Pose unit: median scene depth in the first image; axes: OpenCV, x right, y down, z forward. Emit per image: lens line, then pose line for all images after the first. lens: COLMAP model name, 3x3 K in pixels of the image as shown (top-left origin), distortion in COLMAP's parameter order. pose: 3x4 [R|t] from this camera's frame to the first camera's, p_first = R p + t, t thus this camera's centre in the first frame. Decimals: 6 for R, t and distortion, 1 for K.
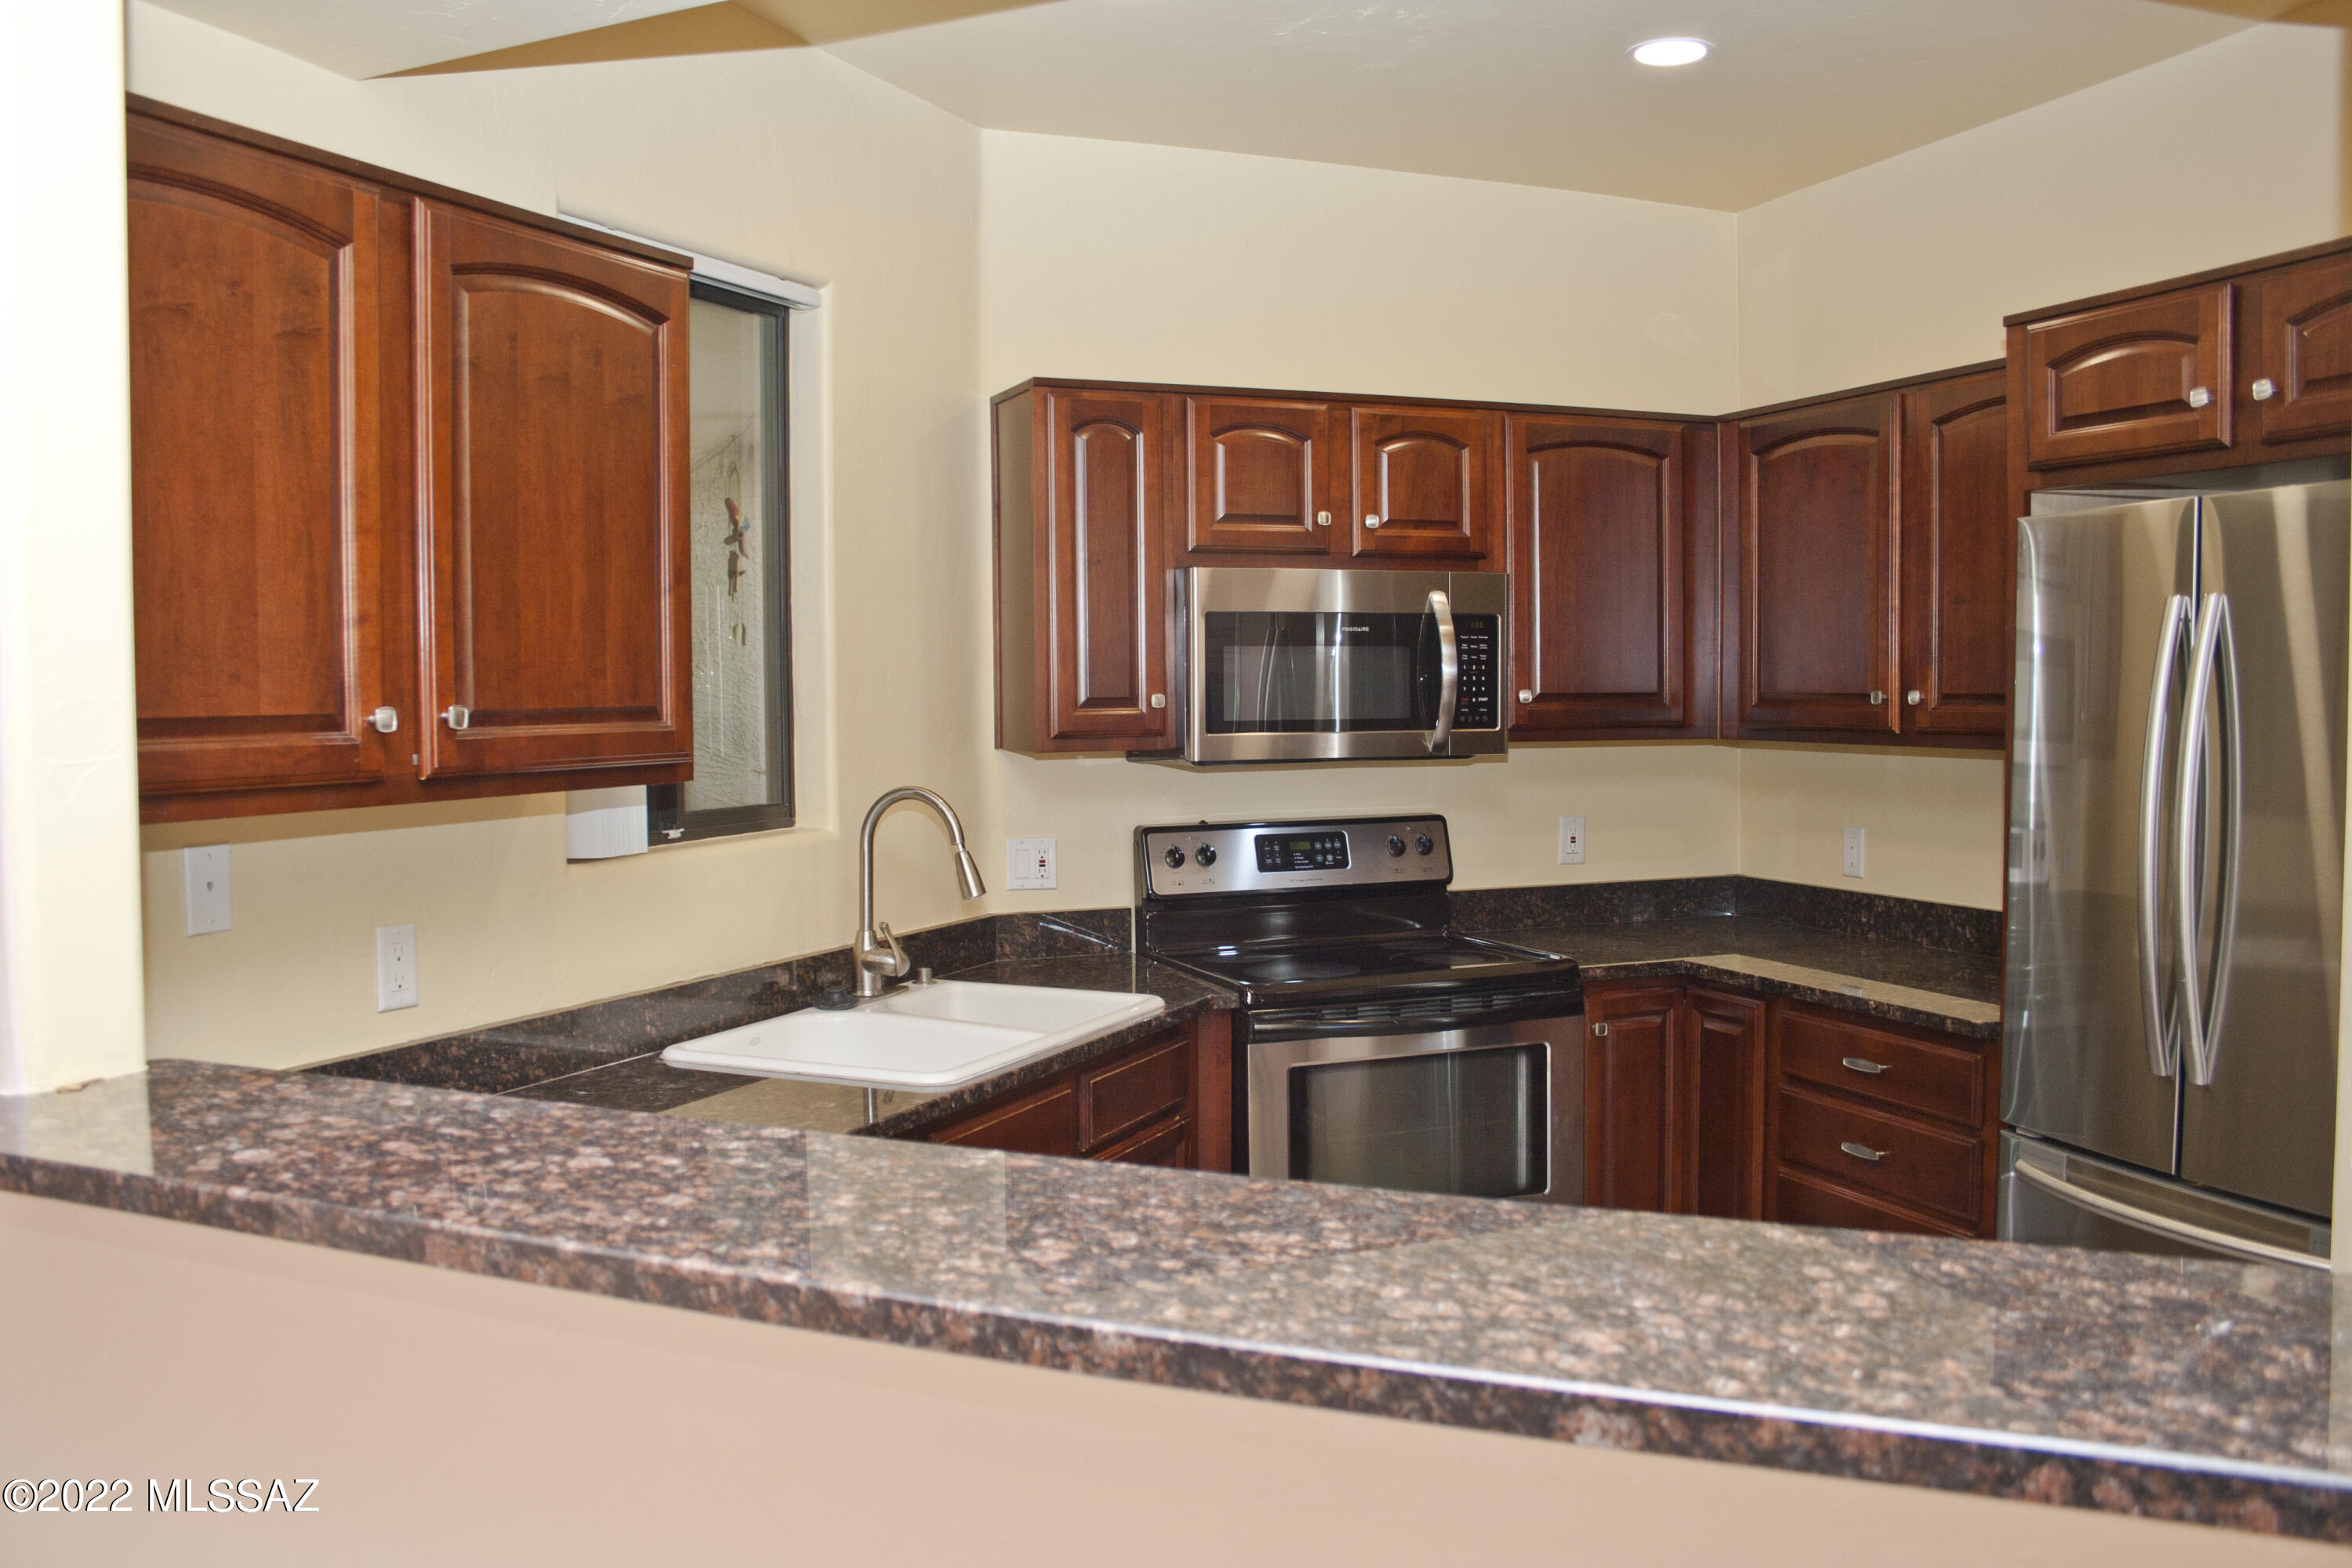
lens RADIAL K [[1940.7, 0, 1176.0], [0, 1940.7, 784.0], [0, 0, 1]] dist [-0.152610, 0.130017]
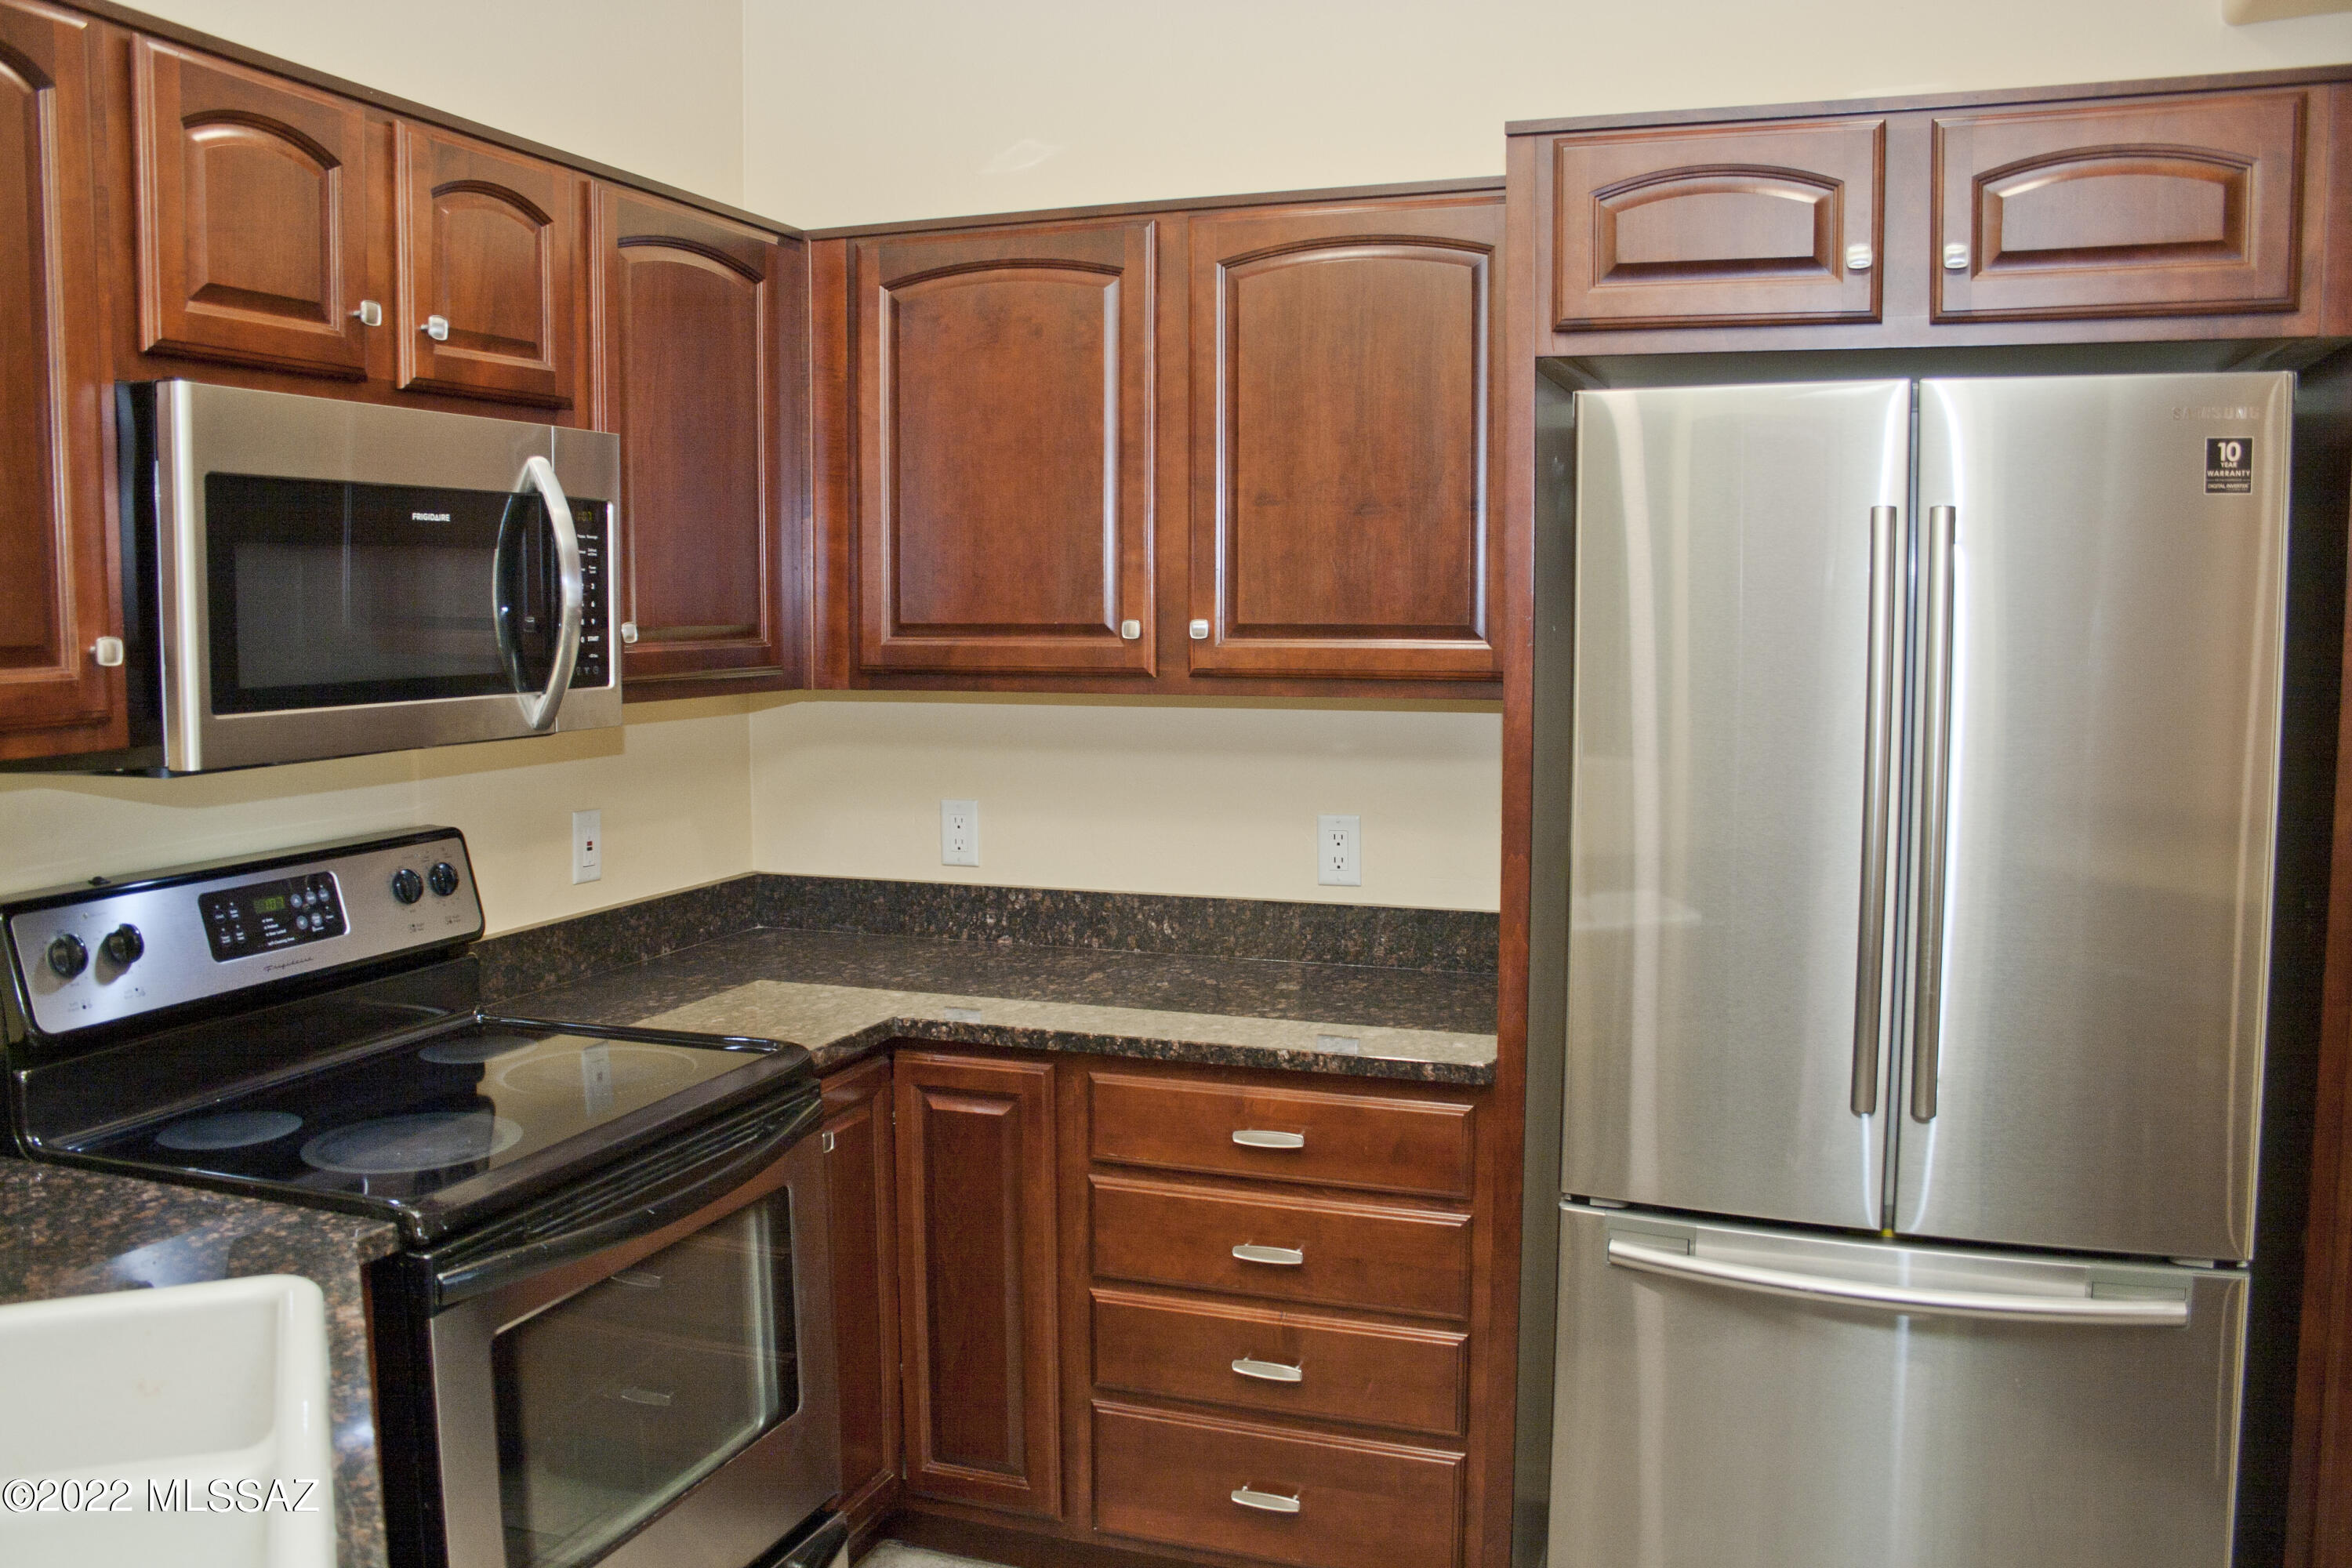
lens RADIAL K [[1940.7, 0, 1176.0], [0, 1940.7, 784.0], [0, 0, 1]] dist [-0.152610, 0.130017]
pose [[0.662717, -0.063679, 0.746158, -0.178325], [0.034565, 0.997917, 0.054464, -0.025202], [-0.748072, -0.010303, 0.663538, 0.470557]]
